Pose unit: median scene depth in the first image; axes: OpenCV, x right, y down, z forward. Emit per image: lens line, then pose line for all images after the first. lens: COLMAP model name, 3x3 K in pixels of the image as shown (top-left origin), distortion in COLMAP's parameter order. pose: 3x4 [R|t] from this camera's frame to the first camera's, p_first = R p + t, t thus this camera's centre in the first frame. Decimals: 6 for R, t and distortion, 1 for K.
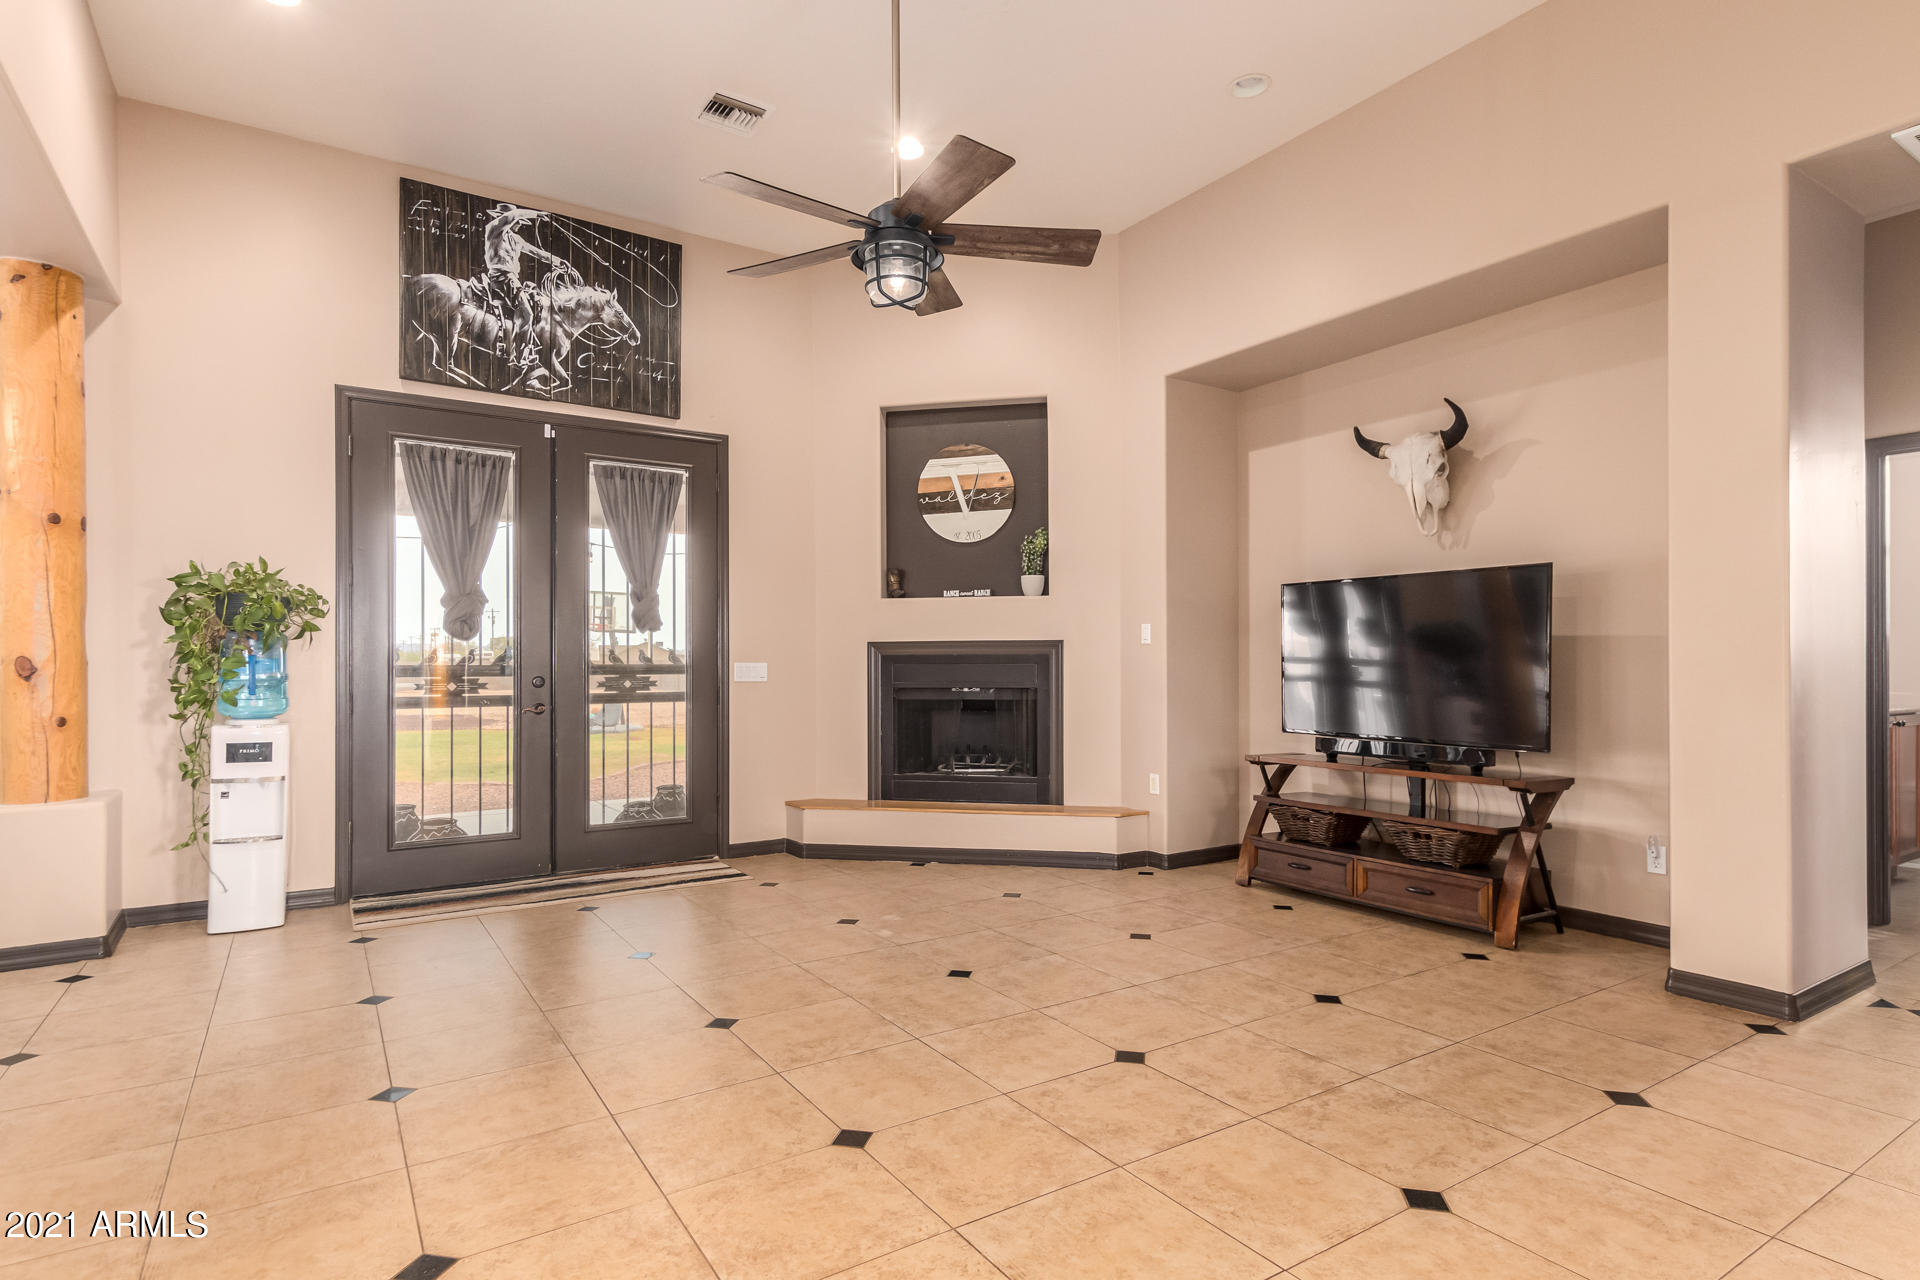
lens RADIAL K [[988.3, 0, 954.6], [0, 988.3, 664.2], [0, 0, 1]] dist [0.017391, -0.002876]
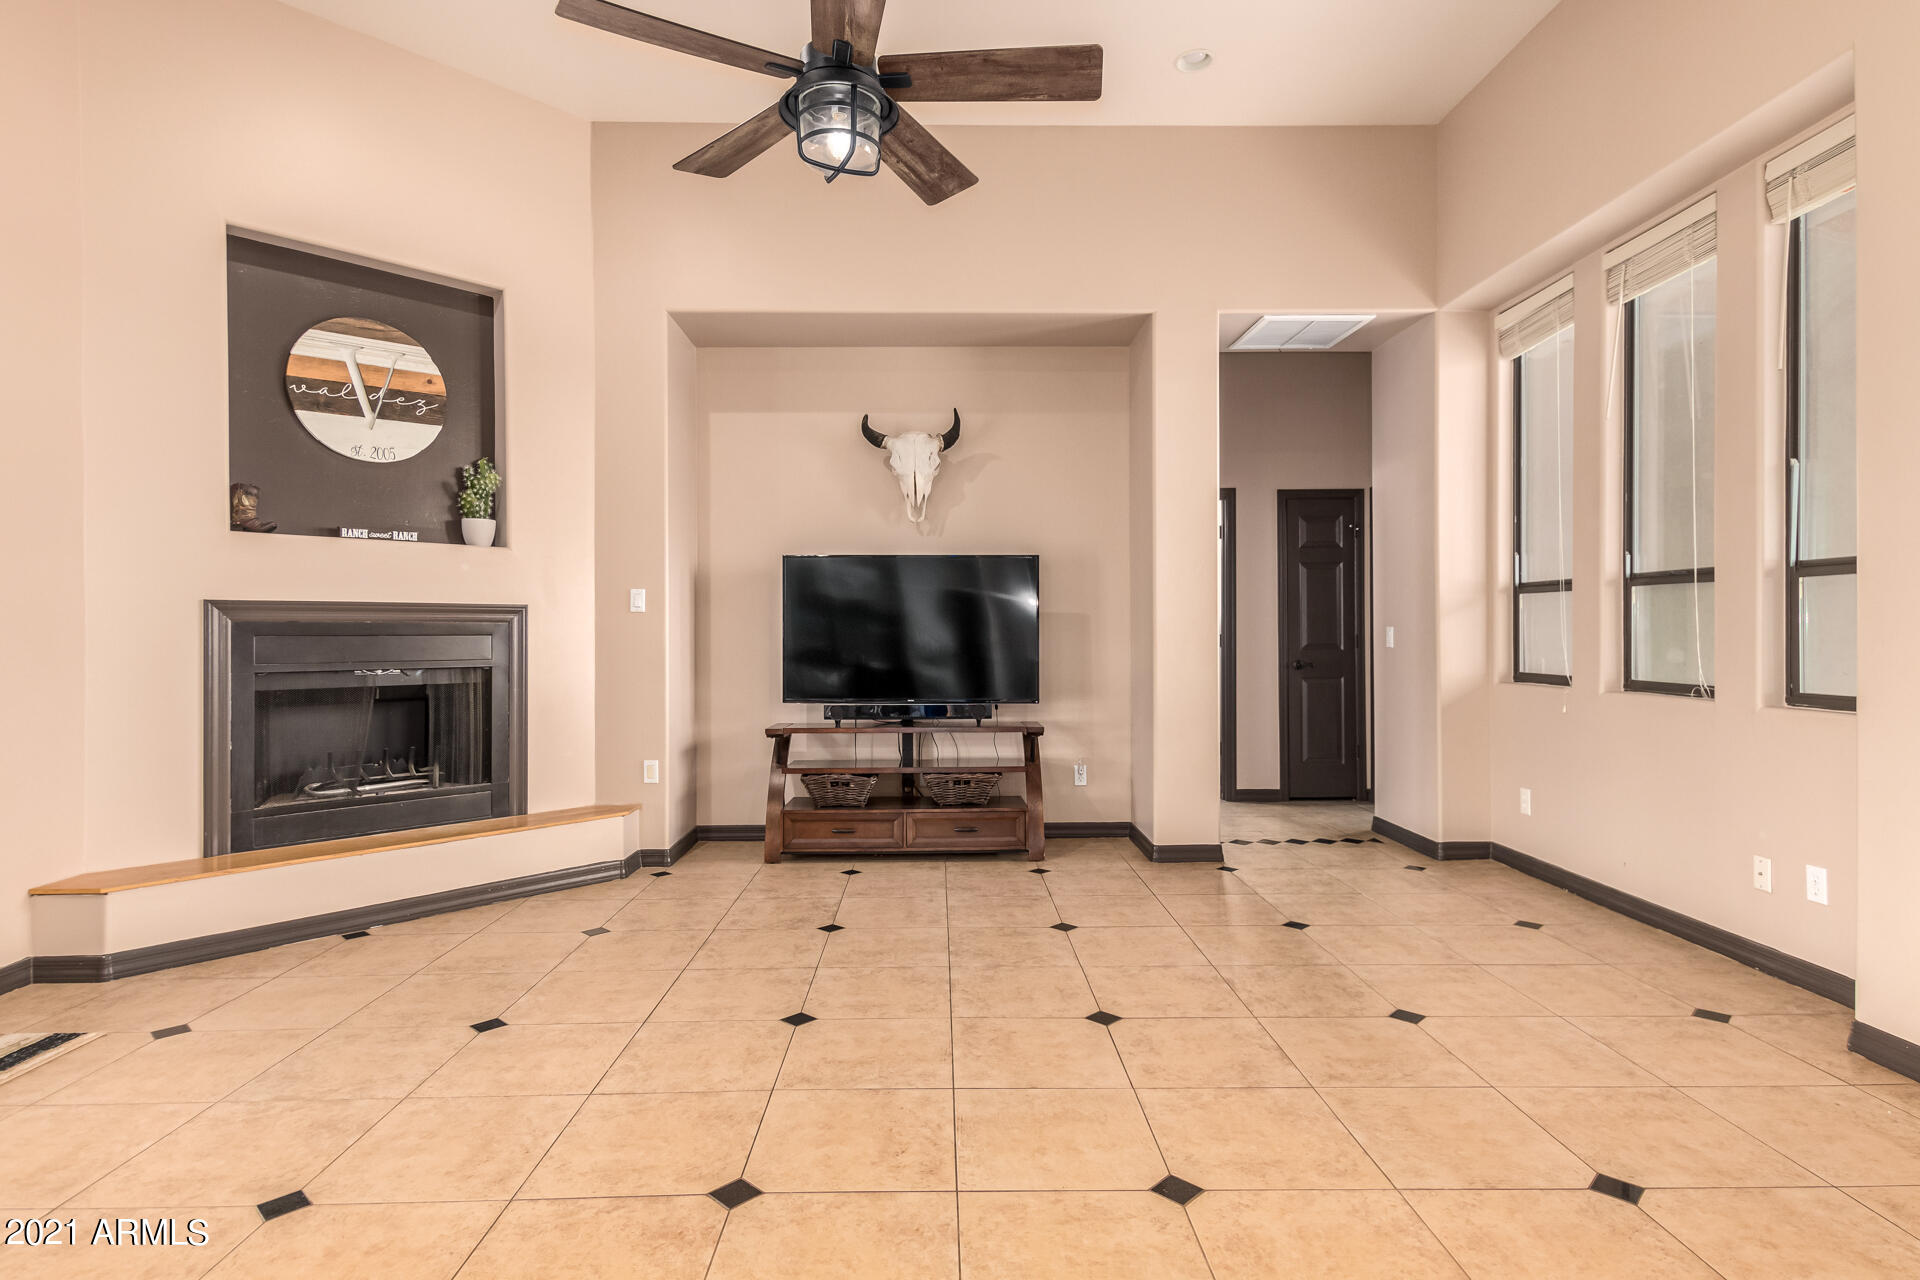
lens RADIAL K [[988.3, 0, 952.8], [0, 988.3, 632.1], [0, 0, 1]] dist [0.017391, -0.002876]
pose [[0.532929, 0.001596, 0.846158, -0.460303], [0.003808, 0.999984, -0.004284, 0.002216], [-0.846151, 0.005505, 0.532914, 0.351633]]
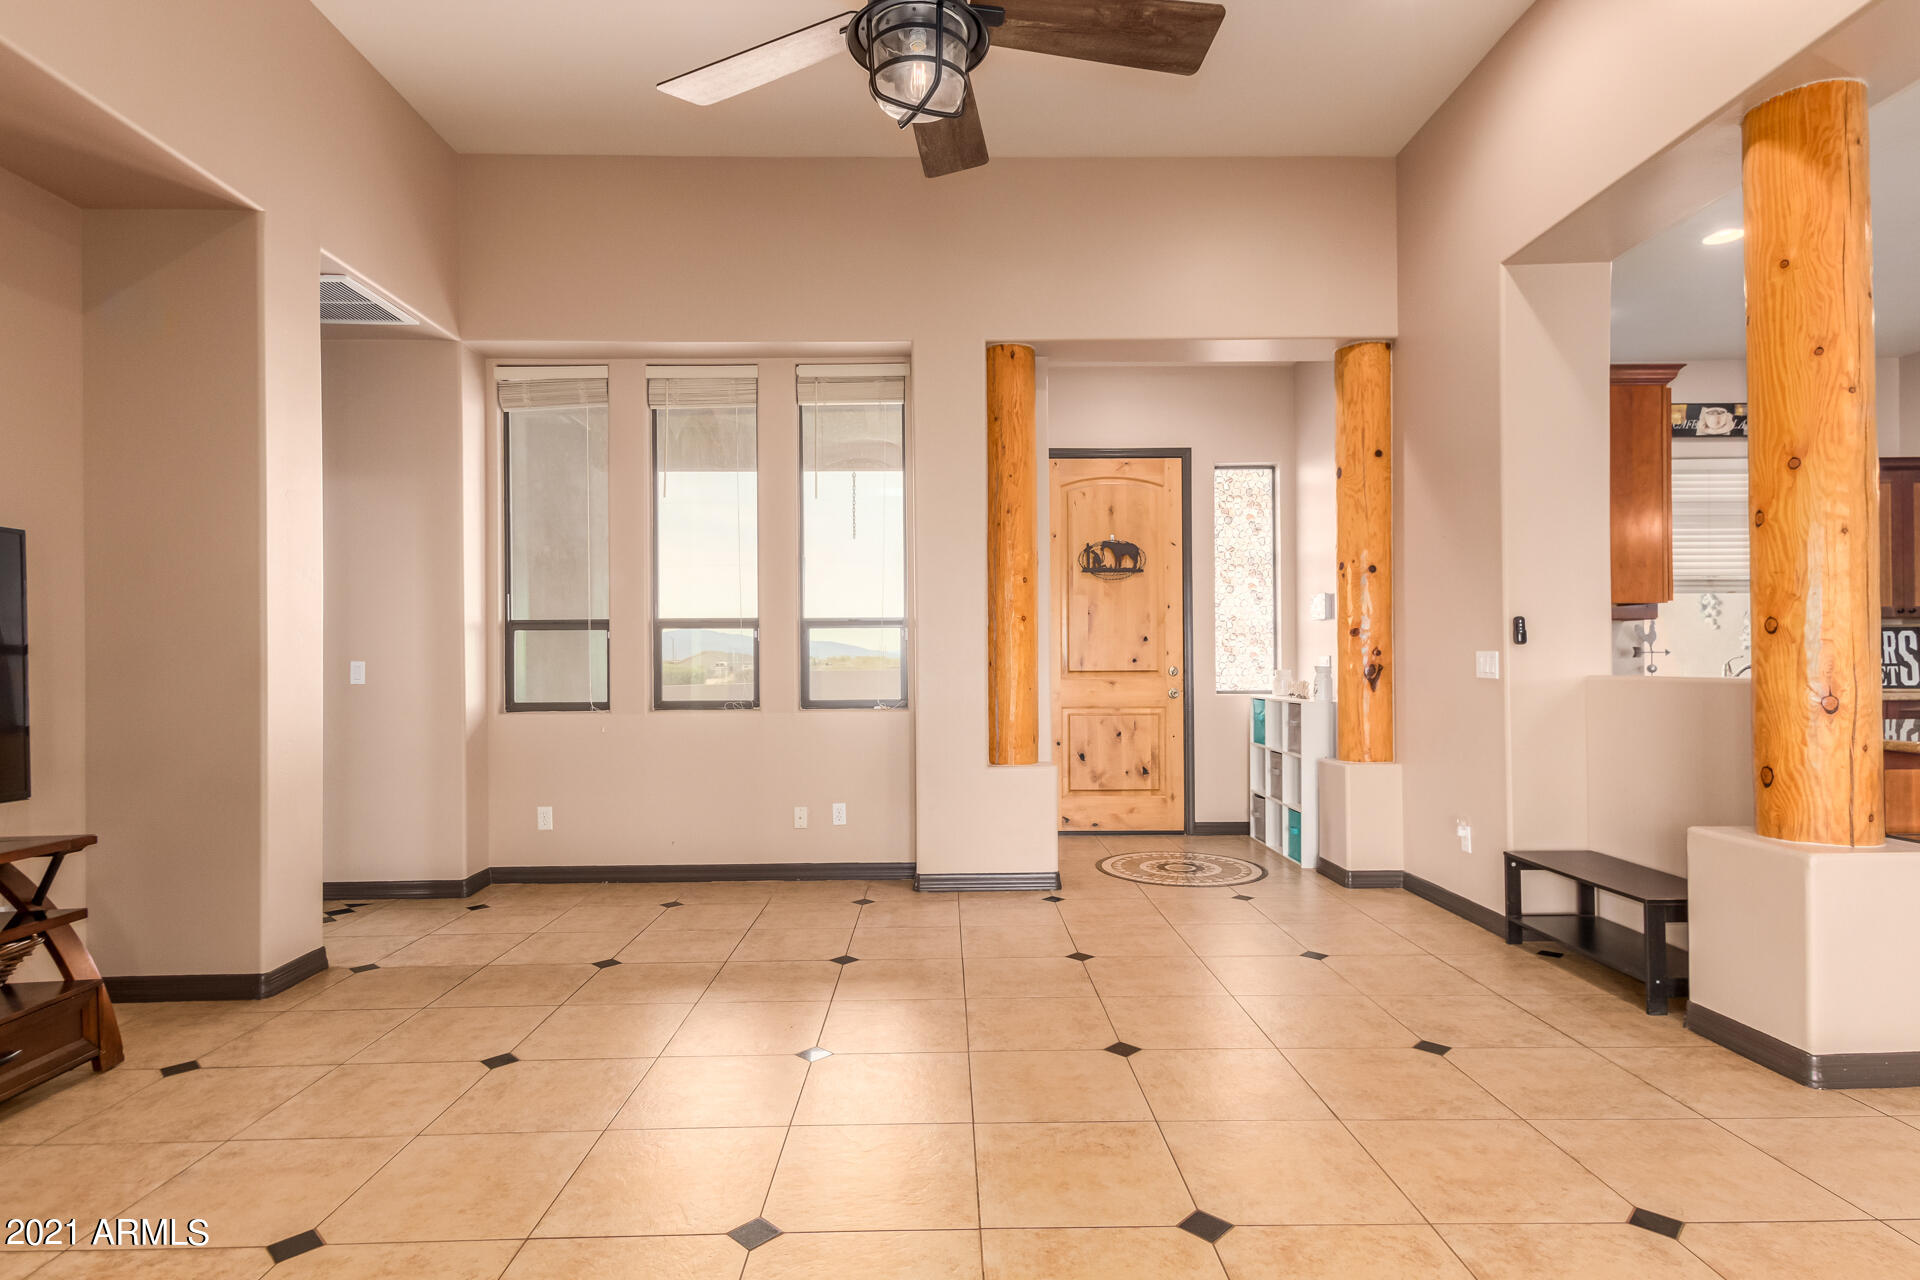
lens RADIAL K [[988.3, 0, 956.9], [0, 988.3, 651.0], [0, 0, 1]] dist [0.017391, -0.002876]
pose [[-0.845861, 0.015758, 0.533170, -0.290950], [0.014436, 0.999874, -0.006649, -0.001415], [-0.533207, 0.002073, -0.845982, 1.060245]]
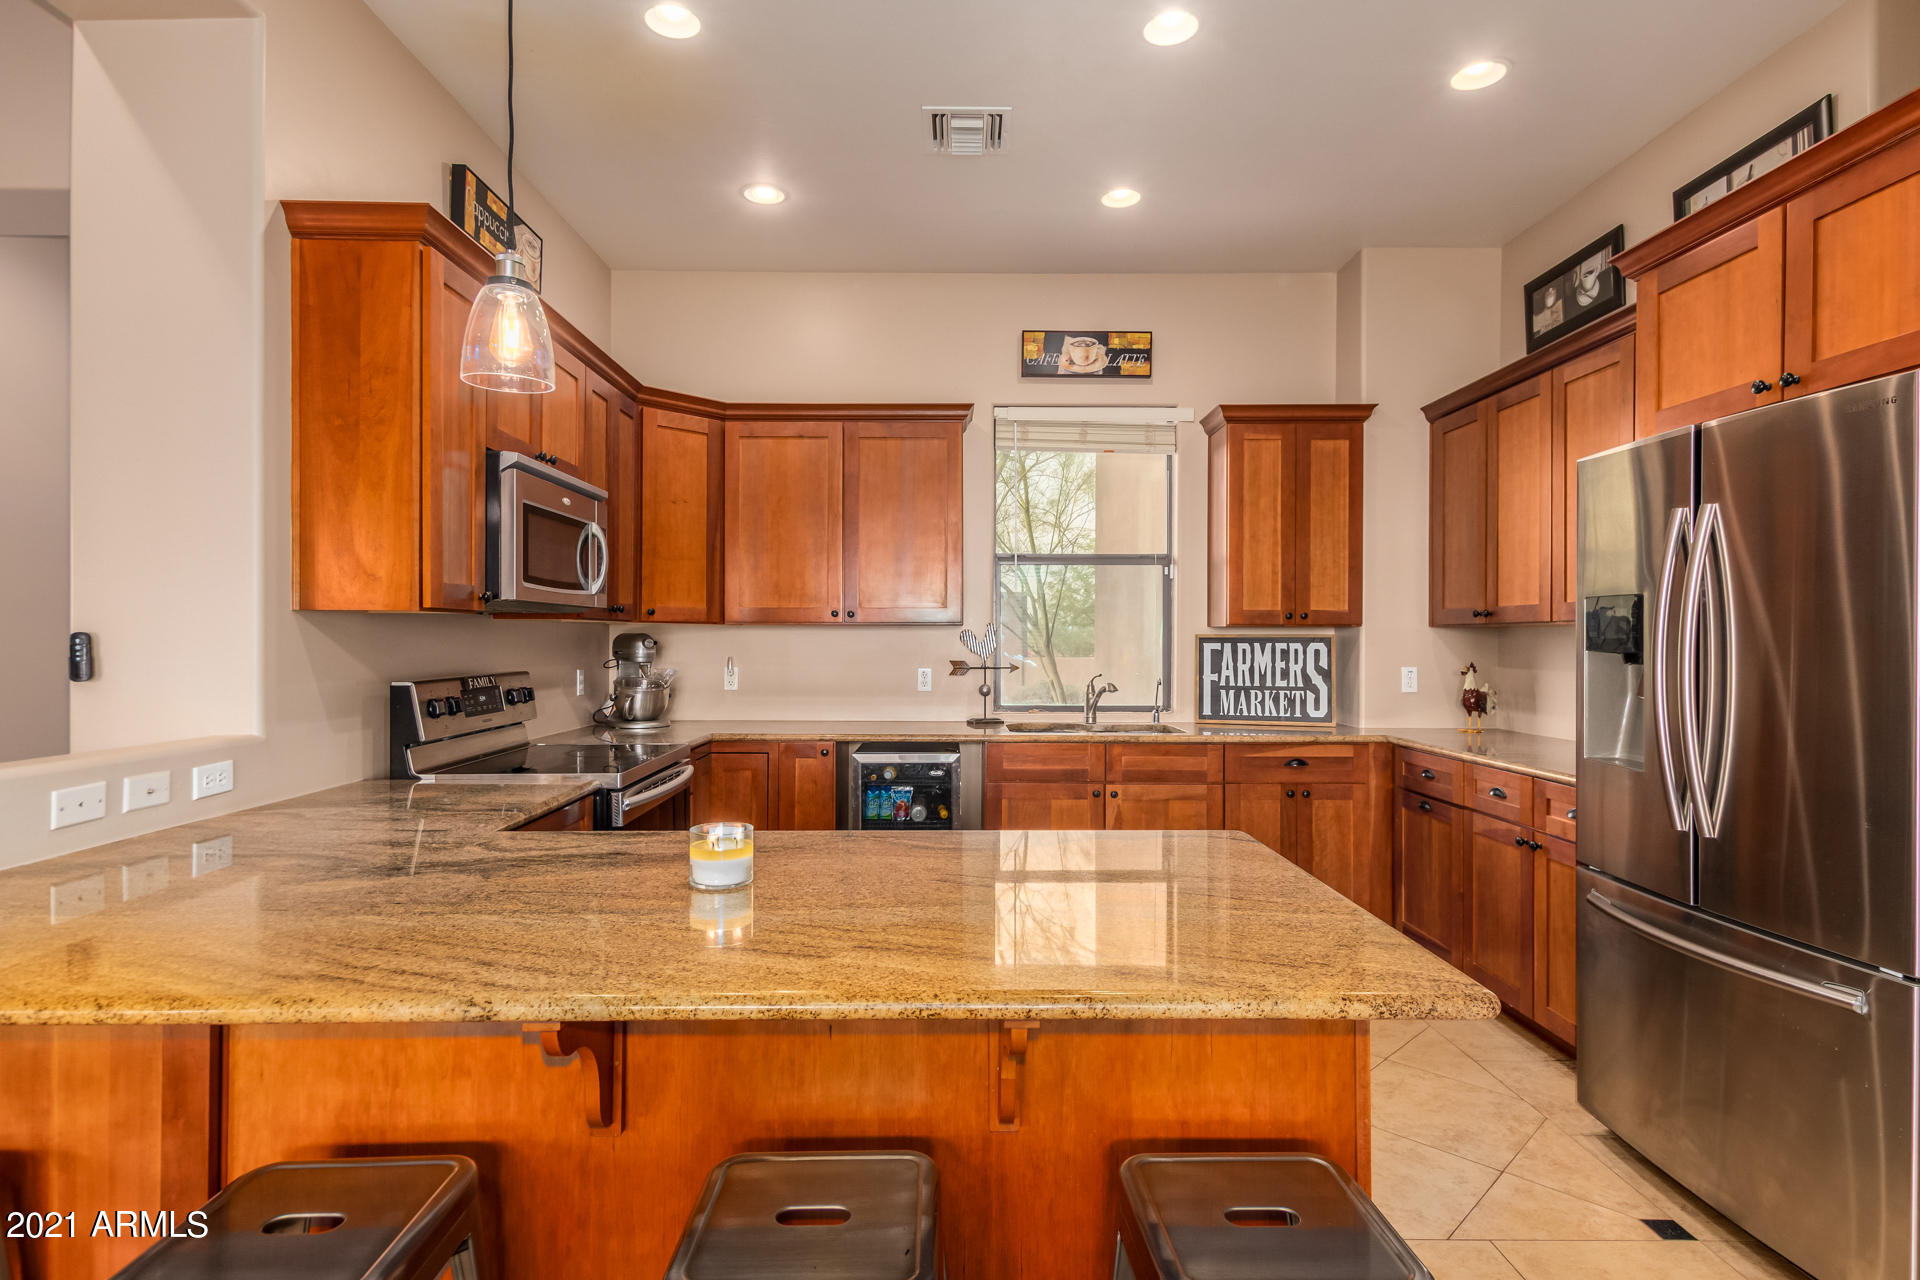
lens RADIAL K [[988.3, 0, 951.2], [0, 988.3, 641.9], [0, 0, 1]] dist [0.017391, -0.002876]
pose [[-0.839517, -0.000261, 0.543333, -0.861740], [0.001941, 0.999992, 0.003479, -0.023346], [-0.543330, 0.003975, -0.839510, 0.287058]]
